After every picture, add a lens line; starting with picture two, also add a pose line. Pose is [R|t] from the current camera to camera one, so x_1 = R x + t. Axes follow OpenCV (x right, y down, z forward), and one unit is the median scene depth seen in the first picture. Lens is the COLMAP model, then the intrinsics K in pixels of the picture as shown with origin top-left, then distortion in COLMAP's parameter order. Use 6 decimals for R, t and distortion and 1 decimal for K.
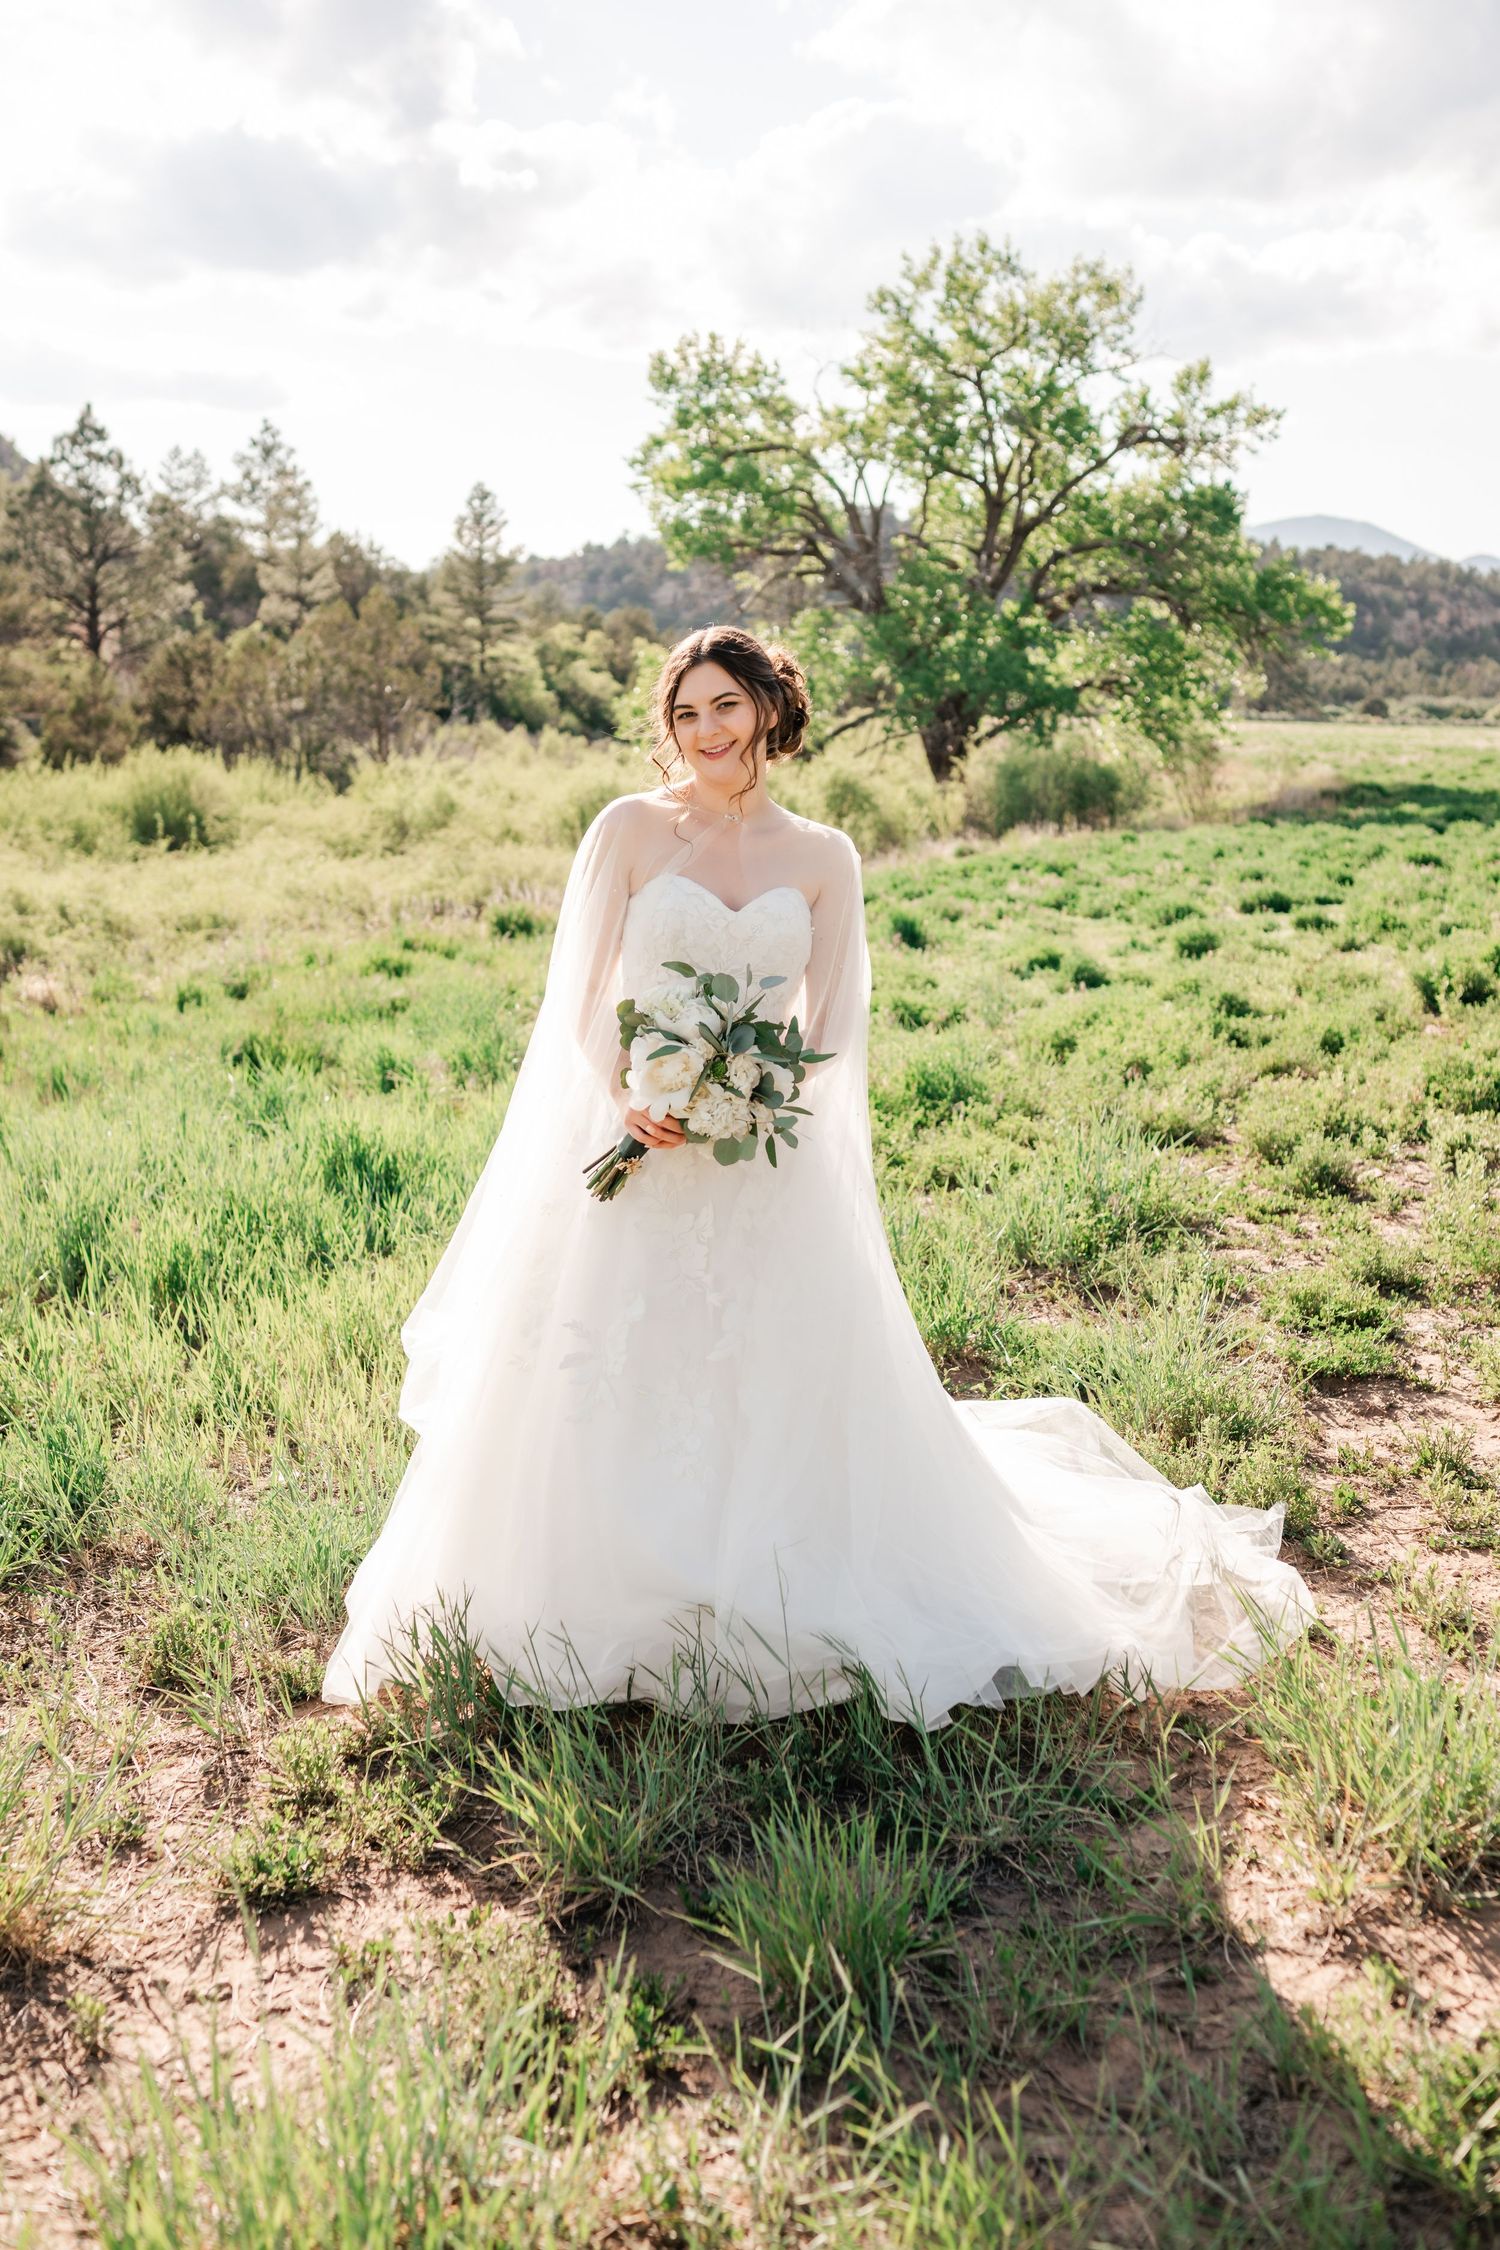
lens RADIAL K [[2174.7, 0, 760.4], [0, 2174.7, 1114.9], [0, 0, 1]] dist [0.001603, 0.000000]
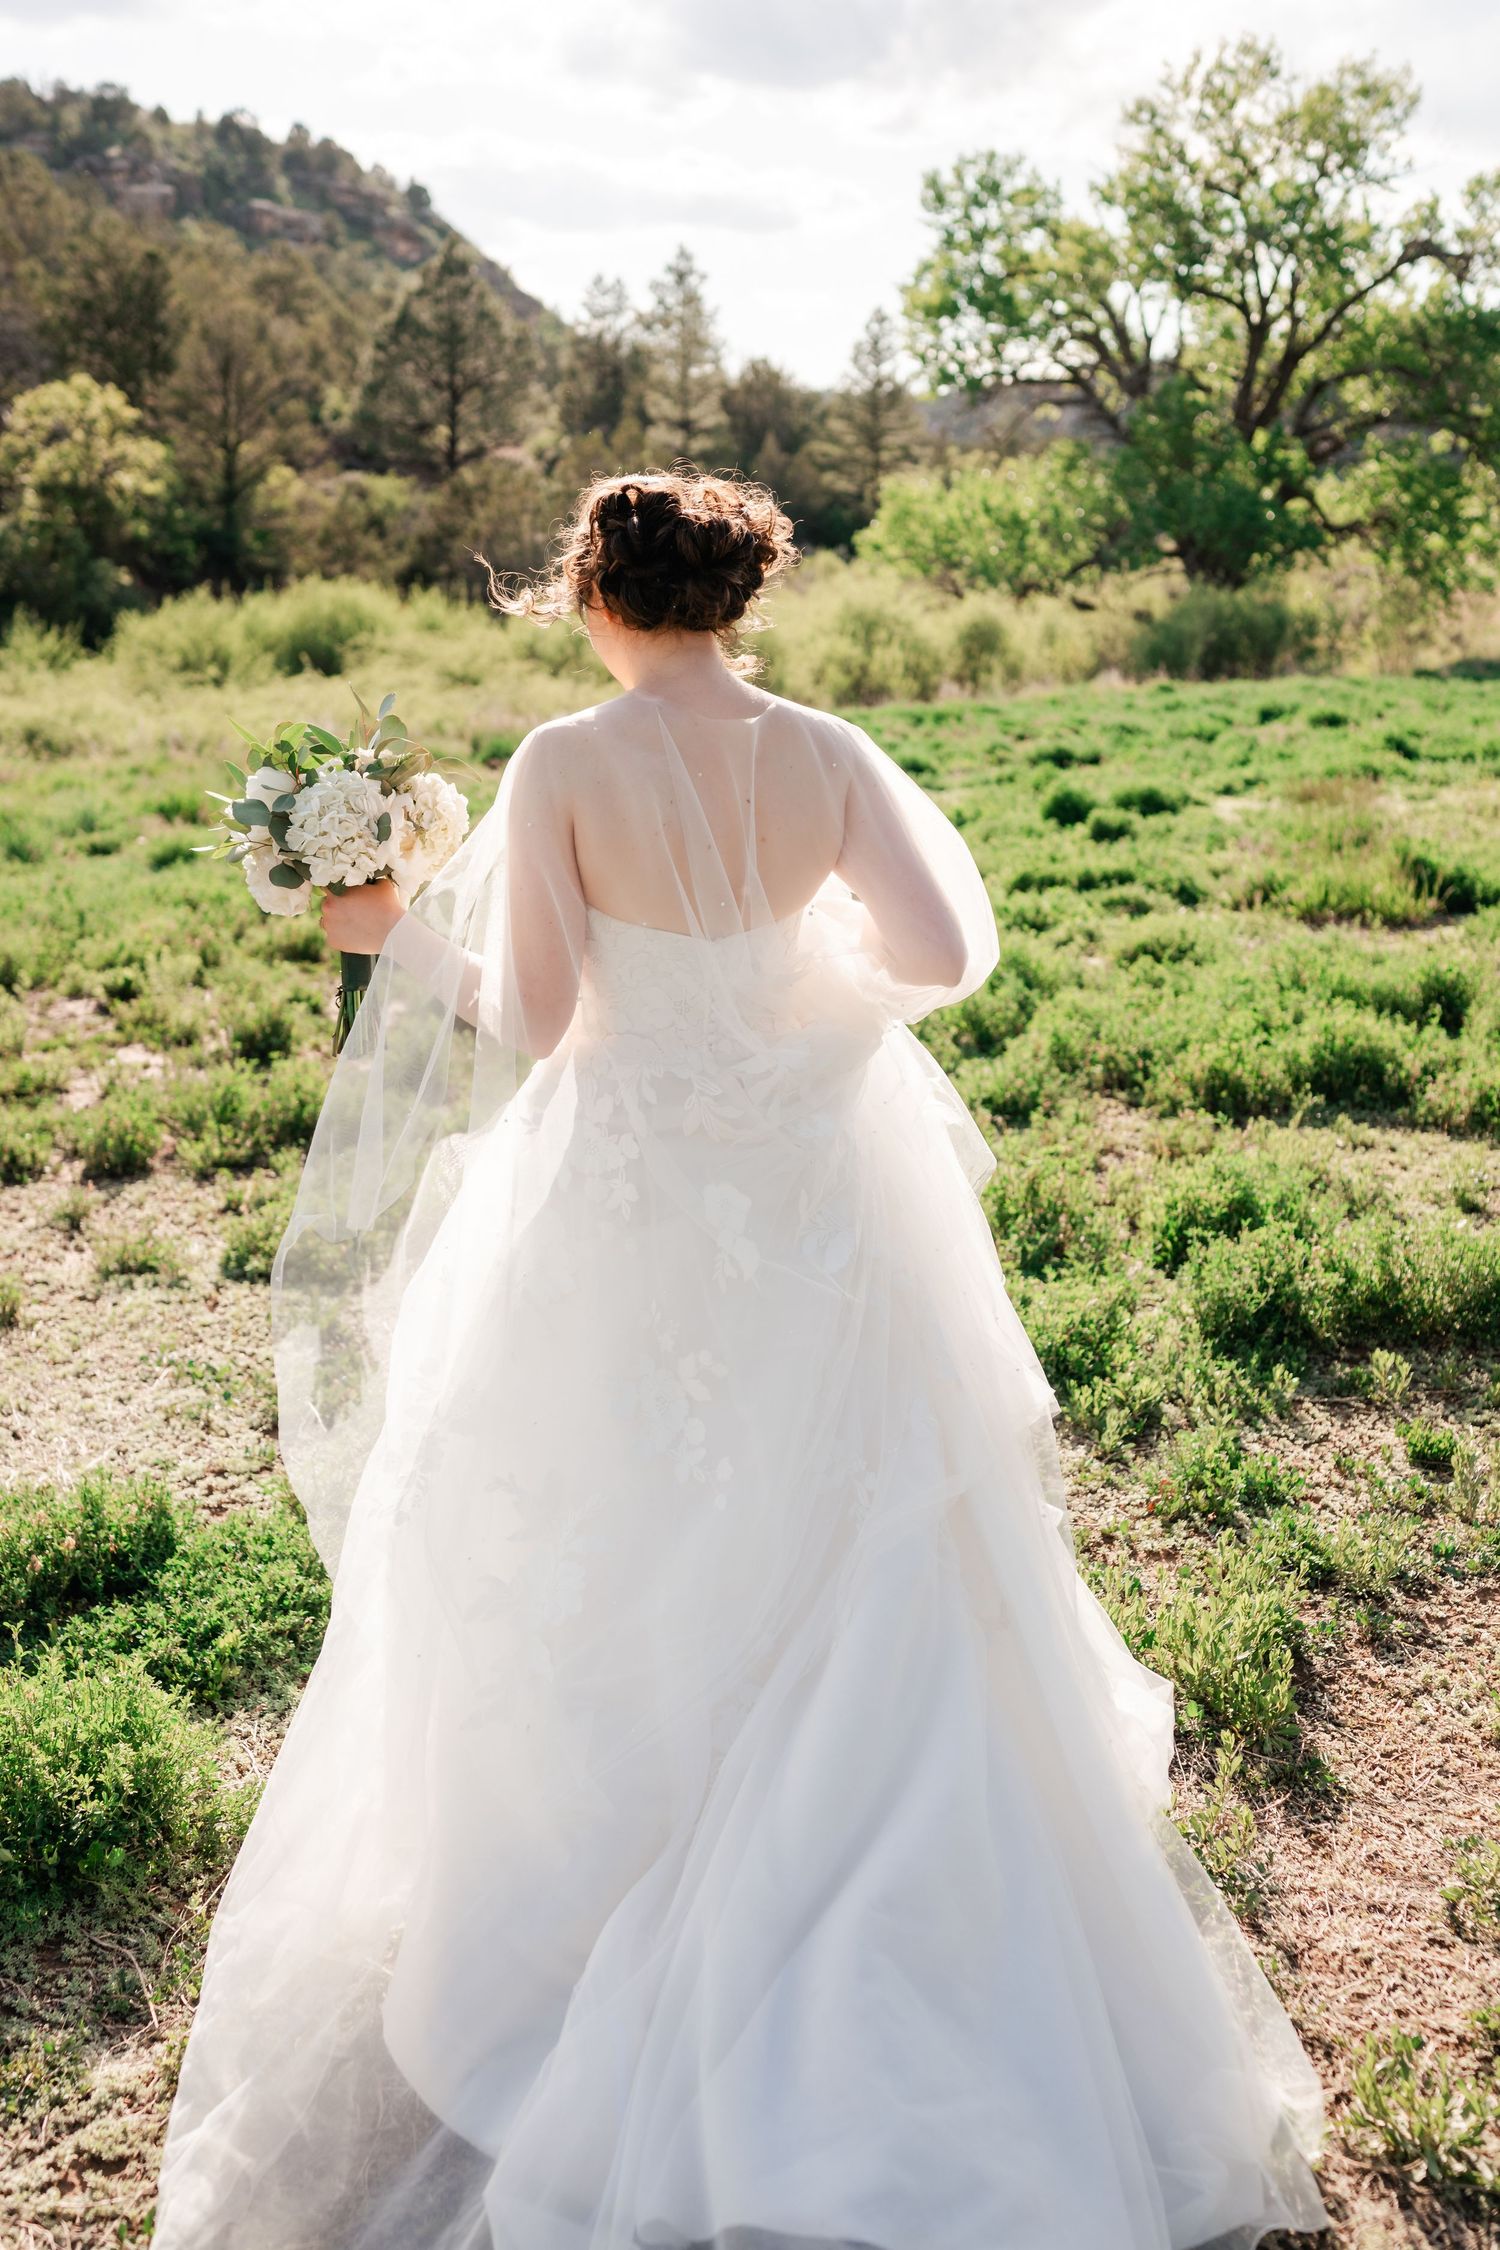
lens RADIAL K [[2174.7, 0, 742.5], [0, 2174.7, 1130.7], [0, 0, 1]] dist [0.001603, 0.000000]
pose [[0.970429, 0.072216, -0.230332, 0.204908], [-0.053096, 0.994690, 0.088162, -0.005772], [0.235475, -0.073326, 0.969110, 0.000333]]
